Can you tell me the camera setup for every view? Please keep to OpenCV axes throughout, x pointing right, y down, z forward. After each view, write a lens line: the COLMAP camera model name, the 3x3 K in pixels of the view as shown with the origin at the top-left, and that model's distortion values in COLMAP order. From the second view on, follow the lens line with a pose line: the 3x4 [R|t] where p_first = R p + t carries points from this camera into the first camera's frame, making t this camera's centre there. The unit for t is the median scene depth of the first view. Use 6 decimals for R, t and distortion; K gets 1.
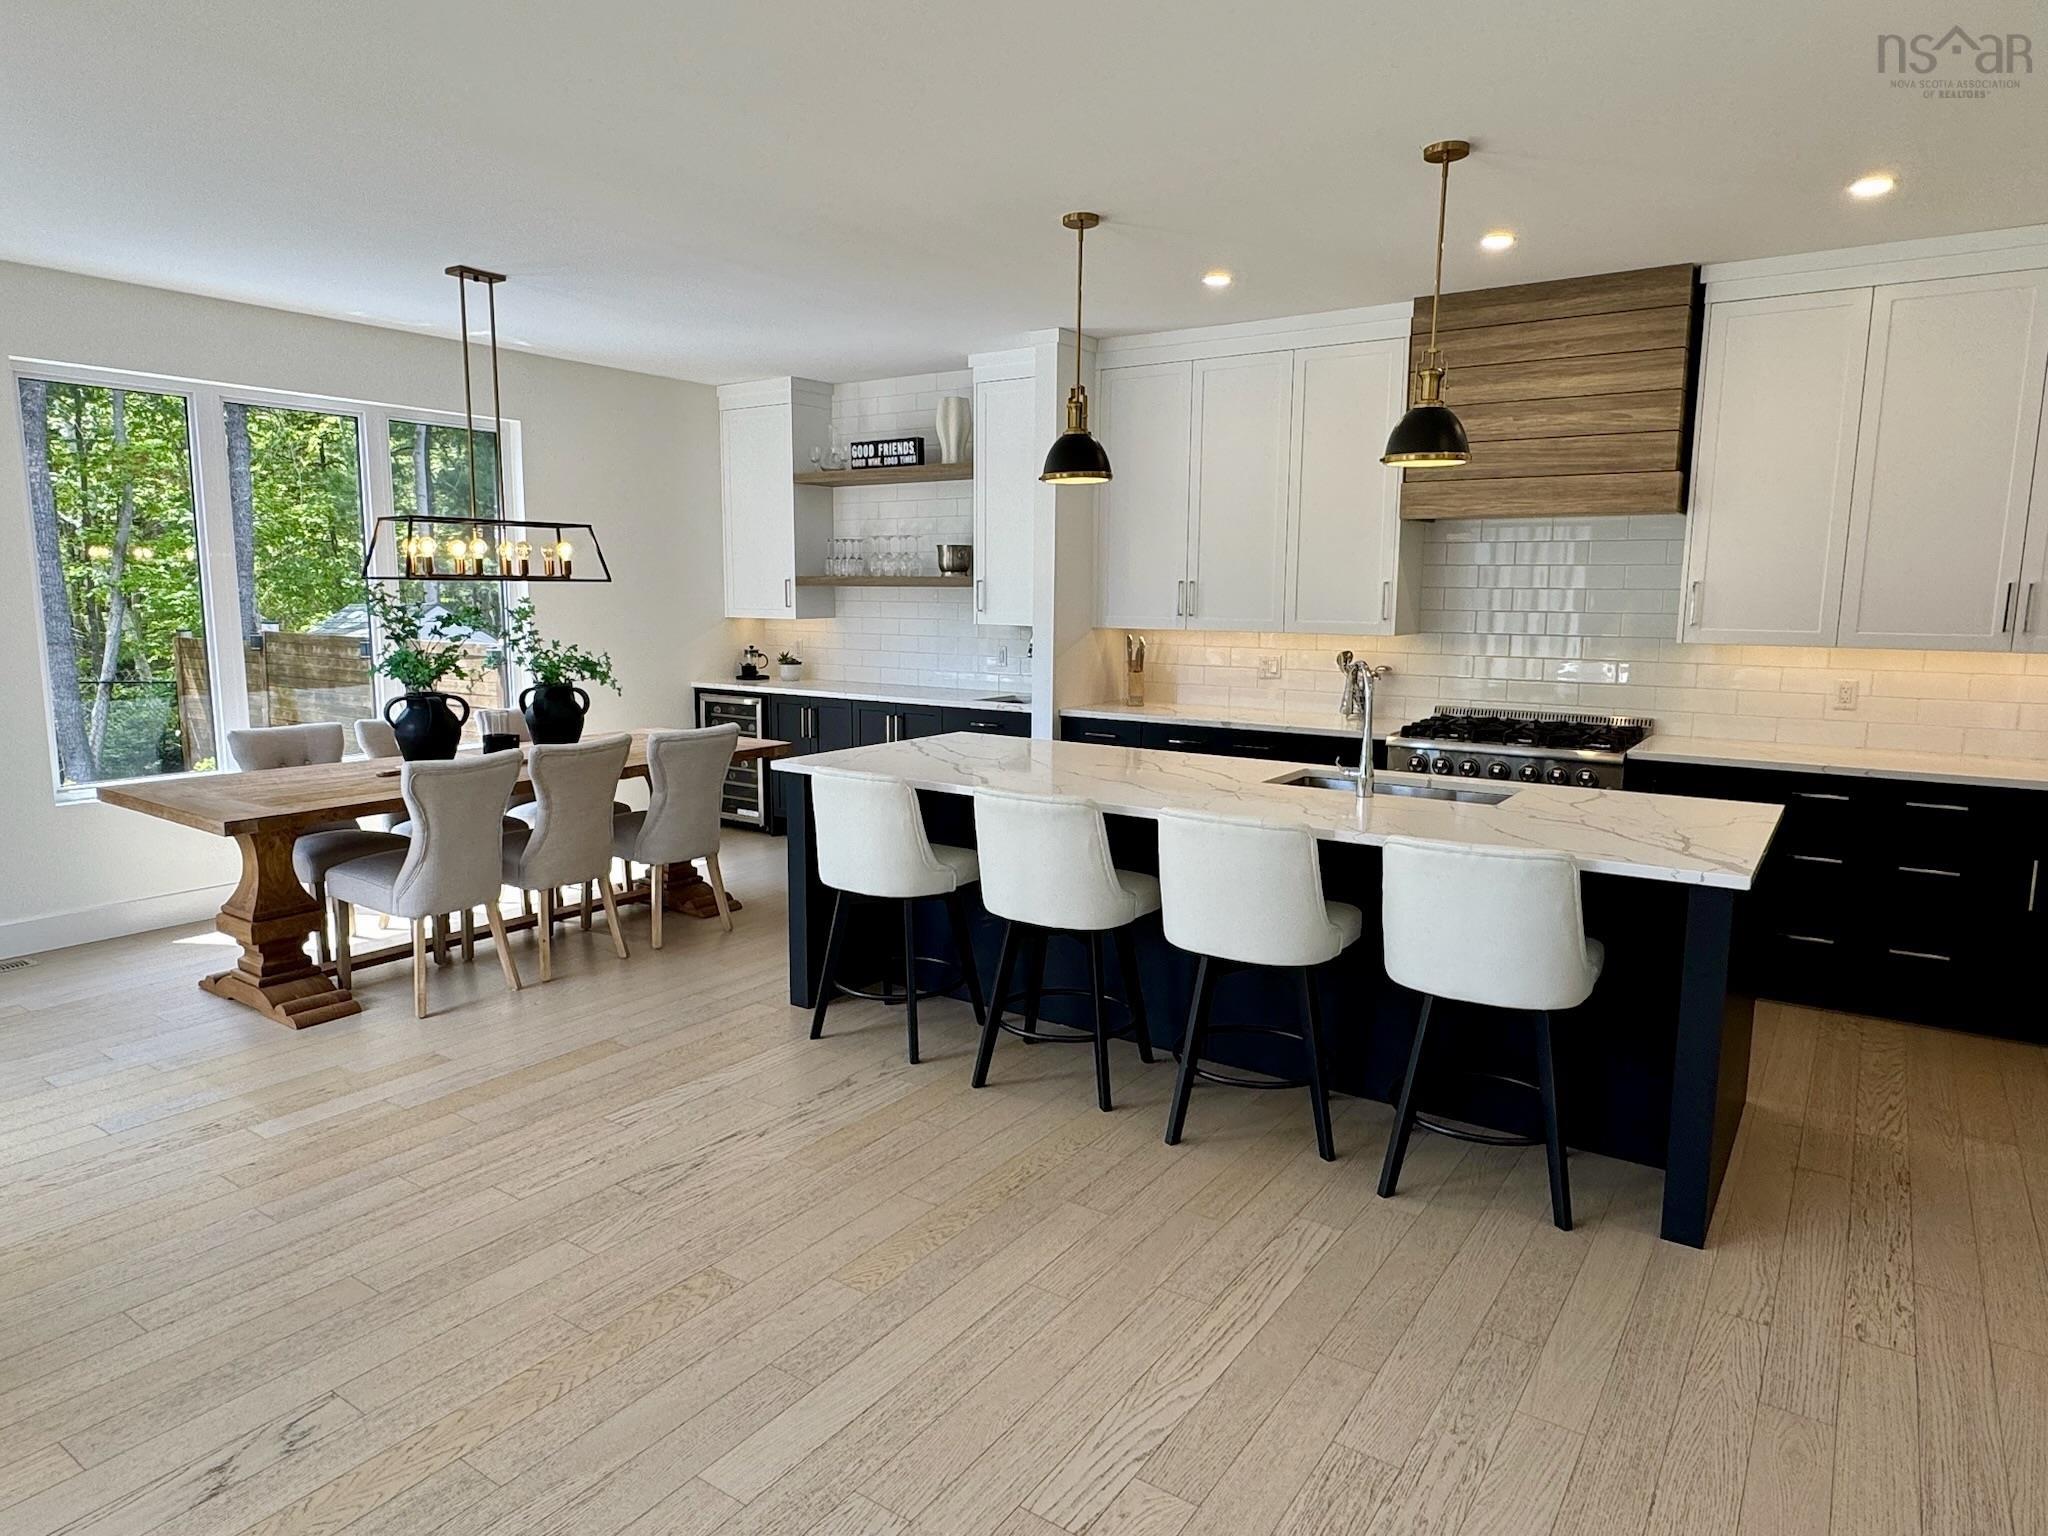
lens RADIAL K [[1259.6, 0, 1012.4], [0, 1259.6, 770.3], [0, 0, 1]] dist [-0.002981, -0.001509]
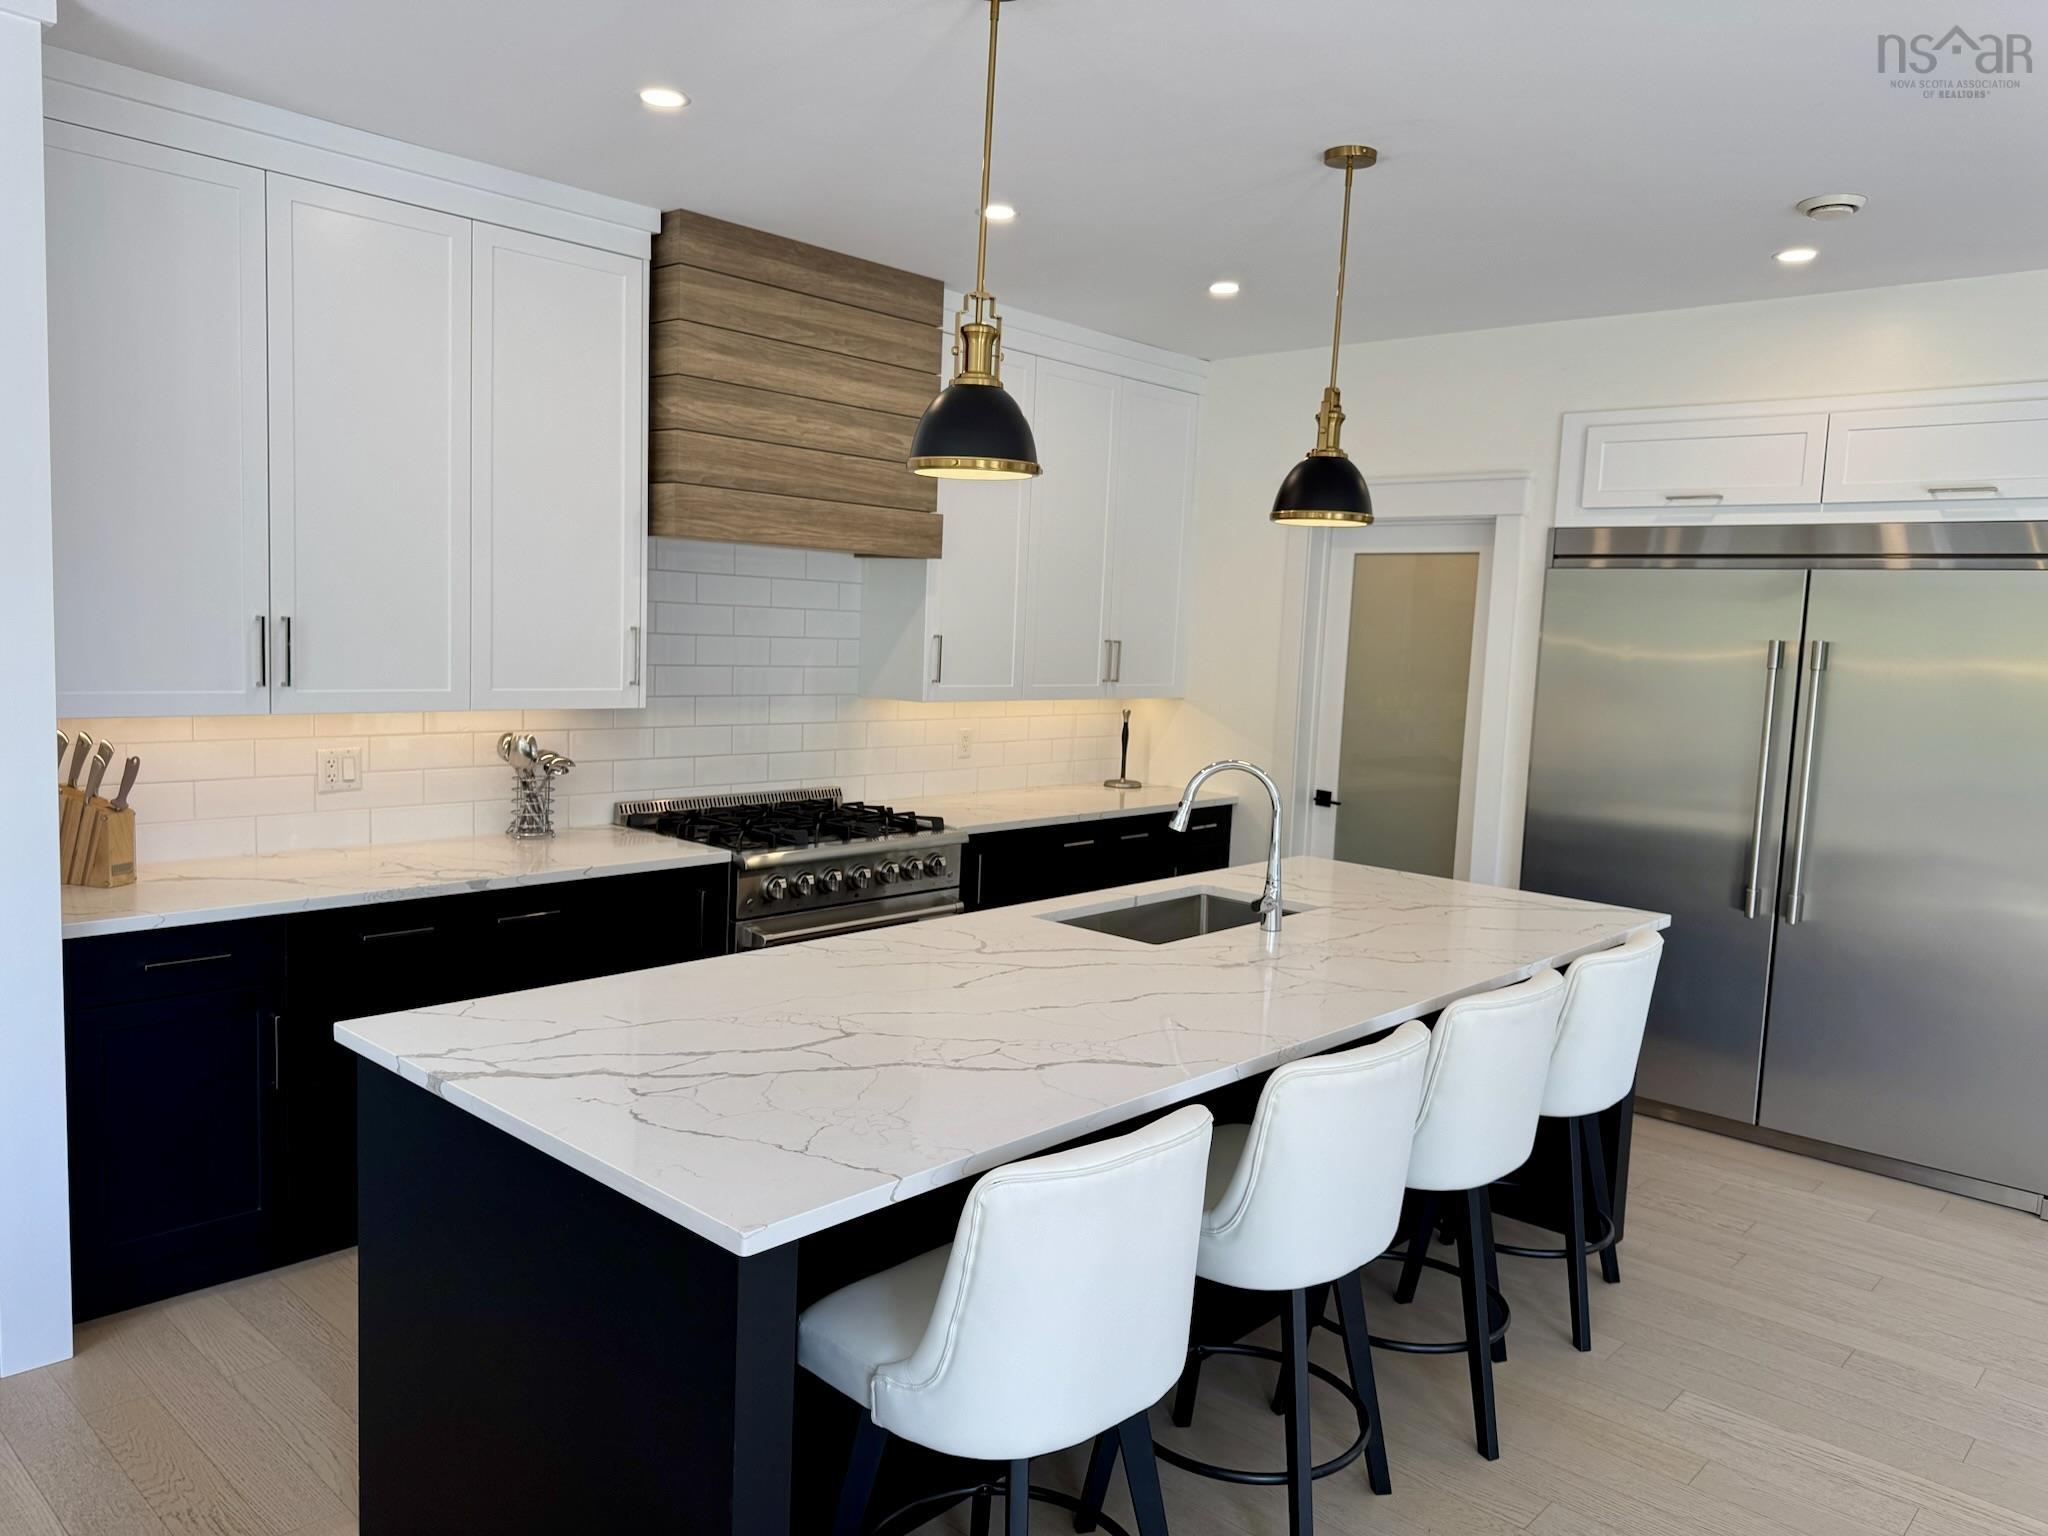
lens RADIAL K [[1449.9, 0, 1025.0], [0, 1449.9, 787.0], [0, 0, 1]] dist [0.020880, -0.003605]
pose [[0.118807, -0.109476, 0.986864, -0.484426], [0.101880, 0.990001, 0.097559, -0.134441], [-0.987677, 0.088951, 0.128772, 0.791427]]
